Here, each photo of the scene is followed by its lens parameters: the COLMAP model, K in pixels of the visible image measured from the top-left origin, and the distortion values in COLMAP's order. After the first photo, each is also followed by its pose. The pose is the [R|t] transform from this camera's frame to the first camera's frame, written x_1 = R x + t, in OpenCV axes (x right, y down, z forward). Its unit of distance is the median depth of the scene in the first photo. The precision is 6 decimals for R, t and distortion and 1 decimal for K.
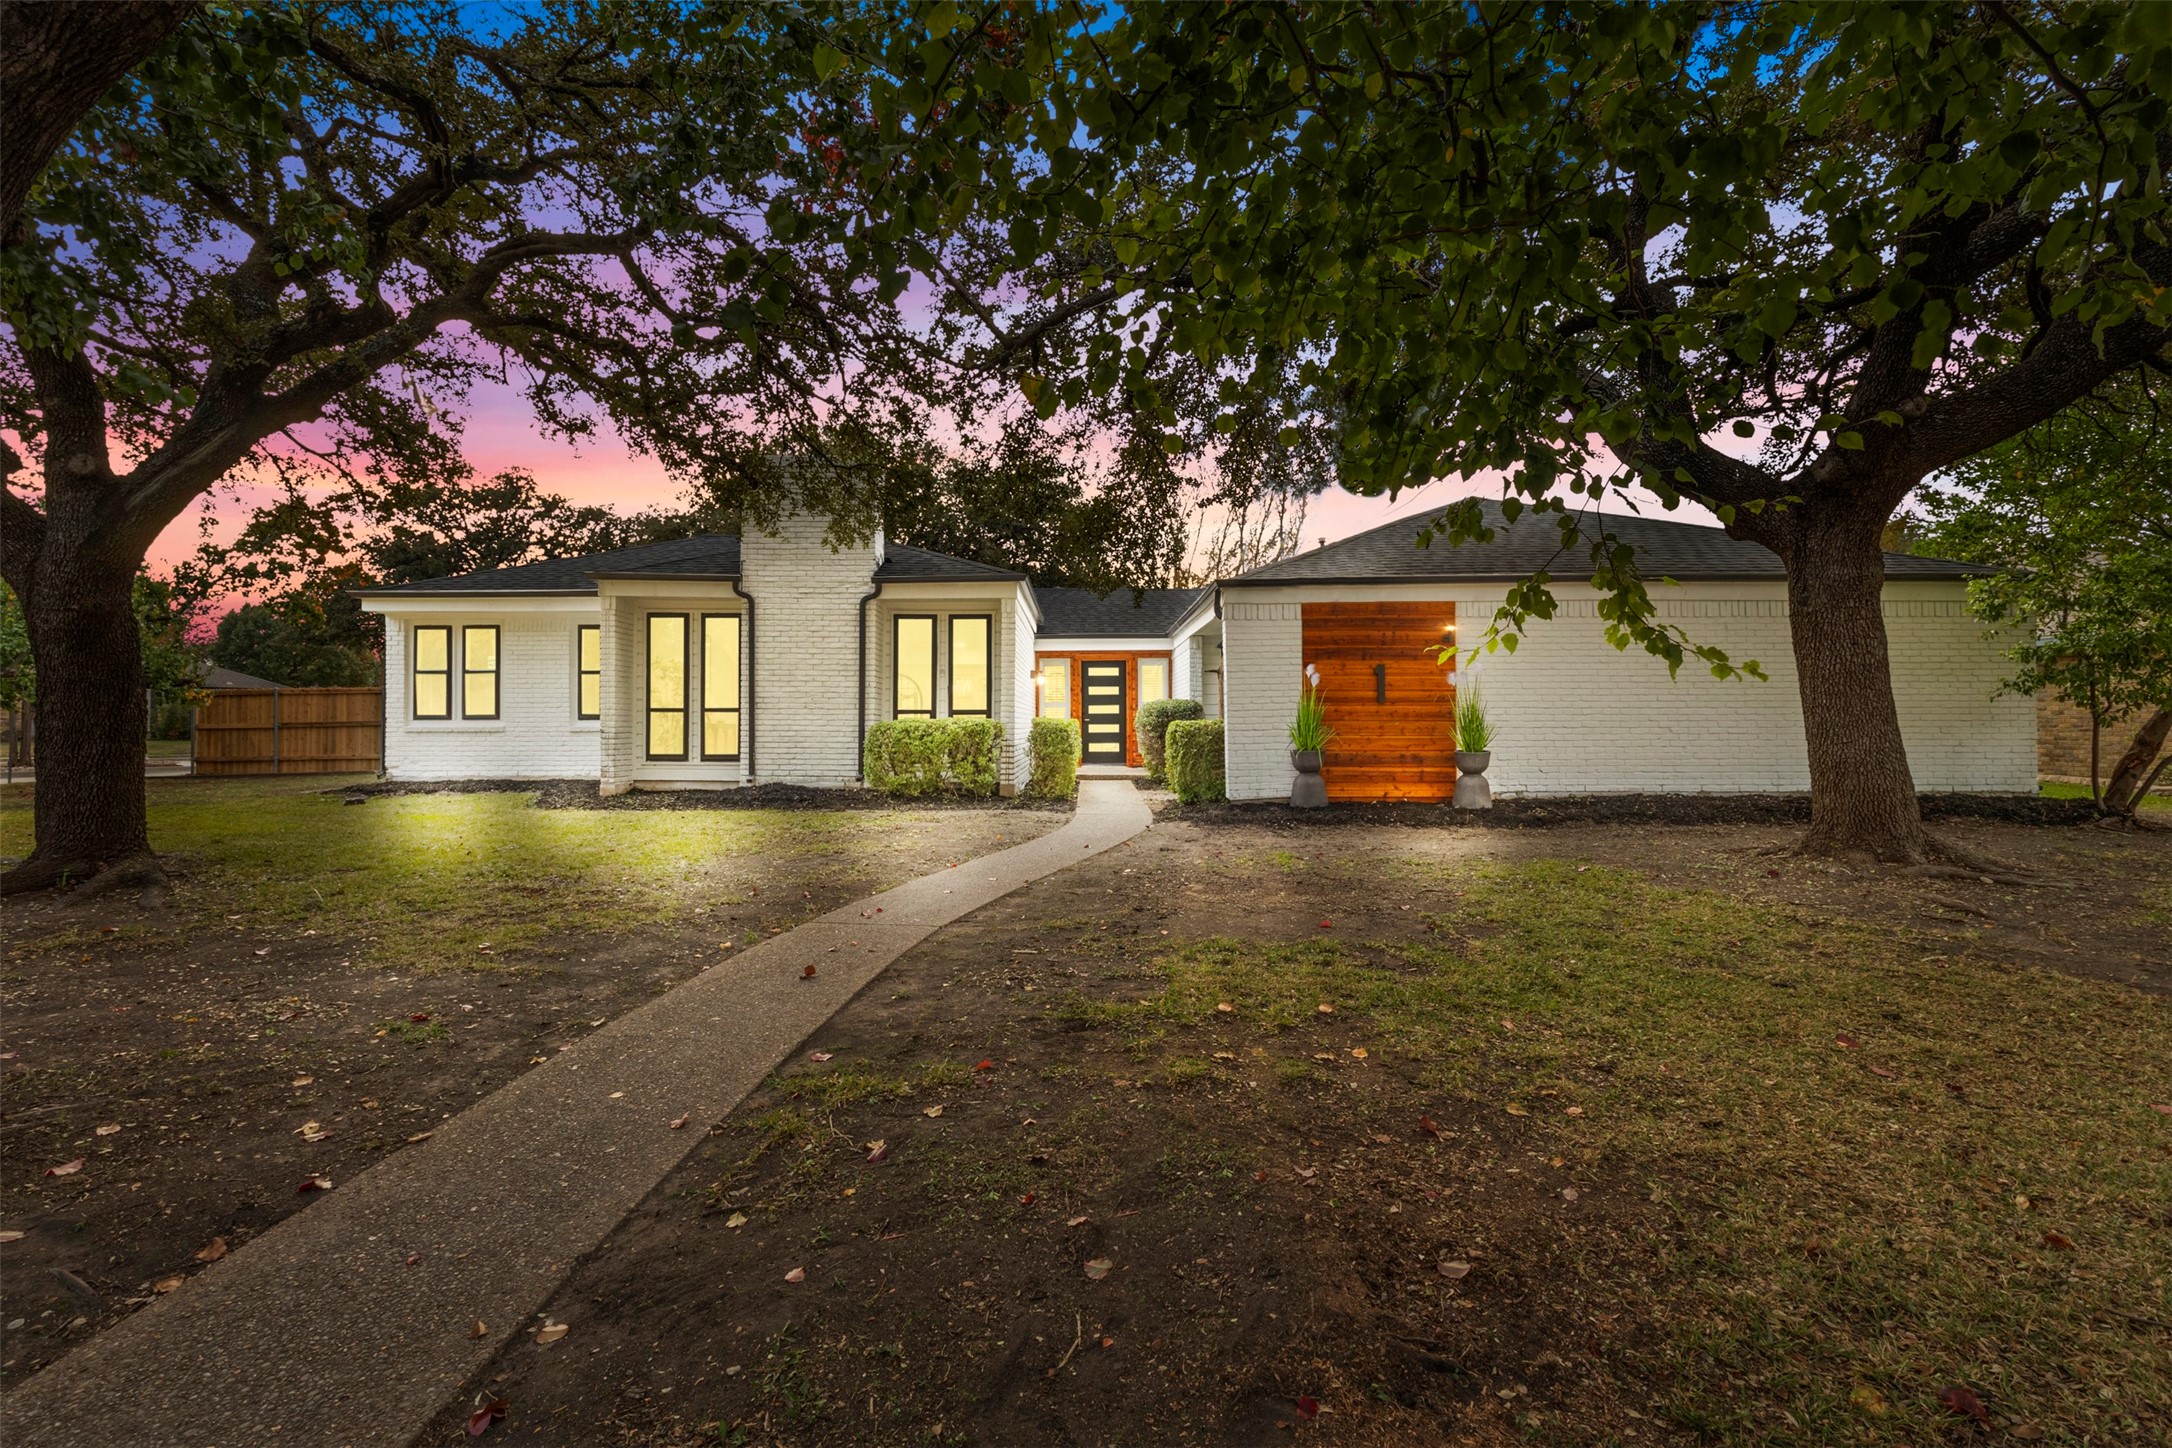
lens RADIAL K [[1002.3, 0, 1086.1], [0, 1002.3, 723.2], [0, 0, 1]] dist [0.002368, 0.000775]
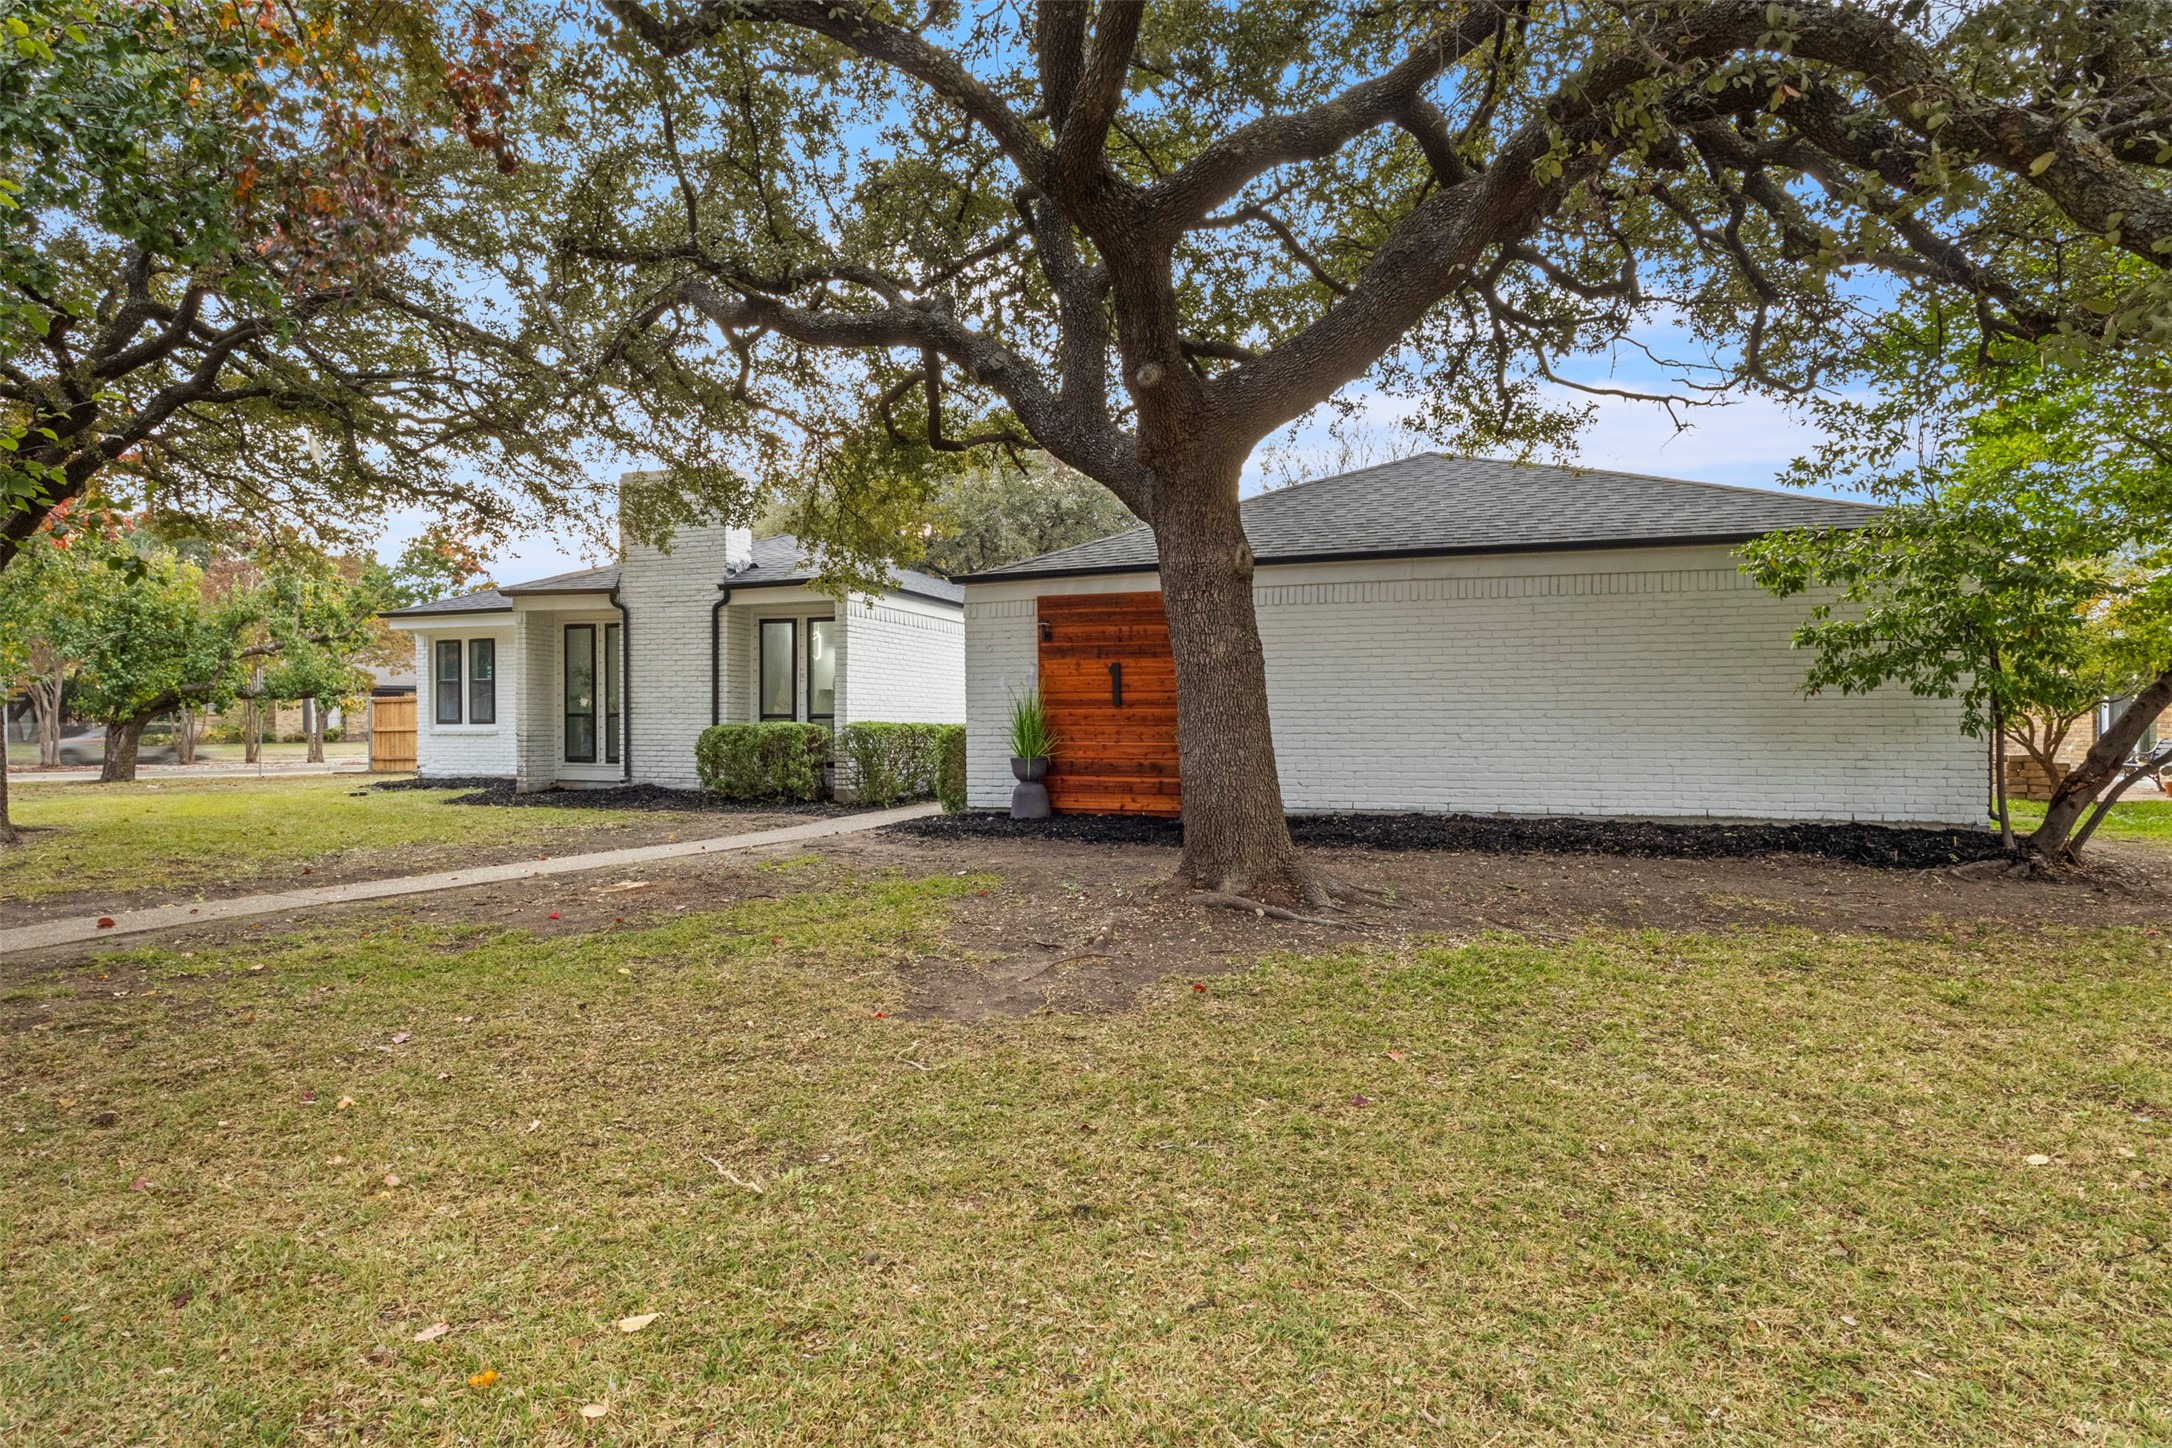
lens RADIAL K [[1148.2, 0, 1087.8], [0, 1148.2, 724.1], [0, 0, 1]] dist [0.006125, 0.000540]
pose [[0.946468, -0.000258, -0.322797, 0.599035], [0.000658, 0.999999, 0.001130, -0.004652], [0.322796, -0.001282, 0.946468, 0.010825]]
